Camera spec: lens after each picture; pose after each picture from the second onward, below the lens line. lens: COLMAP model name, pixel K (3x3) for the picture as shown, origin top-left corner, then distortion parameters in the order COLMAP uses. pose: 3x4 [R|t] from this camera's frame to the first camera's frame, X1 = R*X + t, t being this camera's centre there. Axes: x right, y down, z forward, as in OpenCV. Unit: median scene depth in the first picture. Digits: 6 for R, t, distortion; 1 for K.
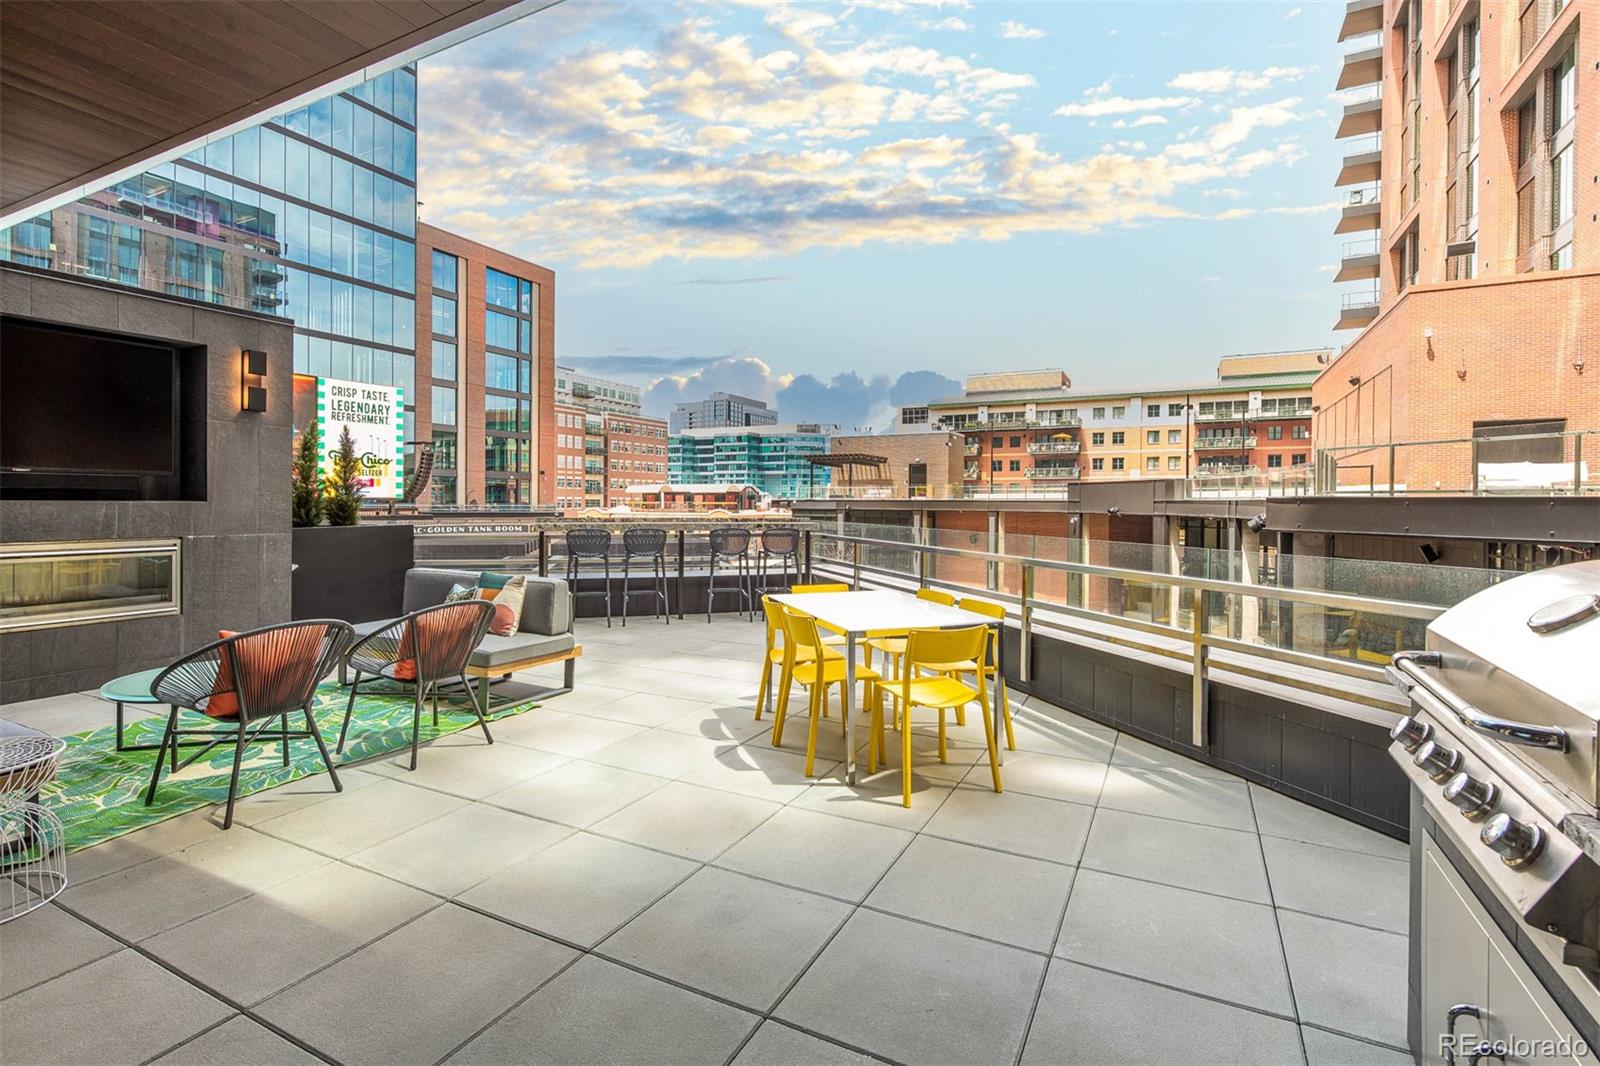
lens RADIAL K [[741.1, 0, 811.0], [0, 741.1, 502.6], [0, 0, 1]] dist [0.003138, 0.000116]
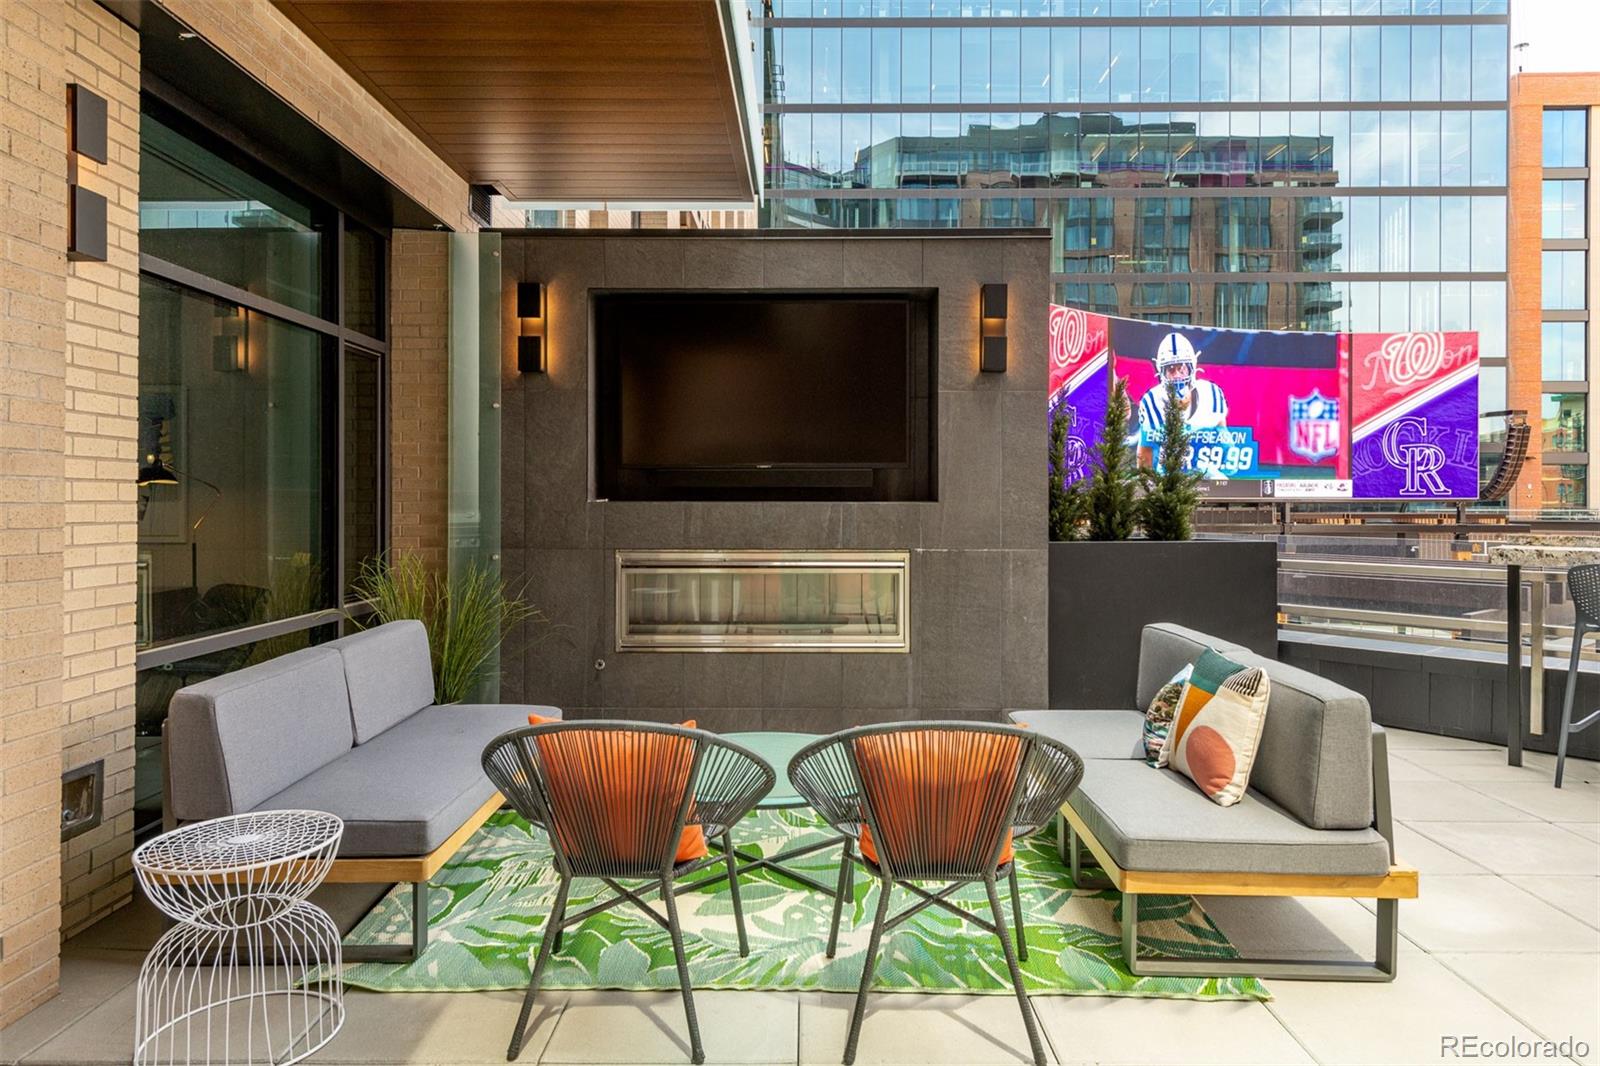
lens RADIAL K [[1024.9, 0, 799.4], [0, 1024.9, 494.2], [0, 0, 1]] dist [0.035798, -0.021796]
pose [[0.444466, -0.011881, -0.895717, 0.026918], [0.001336, 0.999920, -0.012601, 0.003335], [0.895795, 0.004404, 0.444446, 0.418019]]
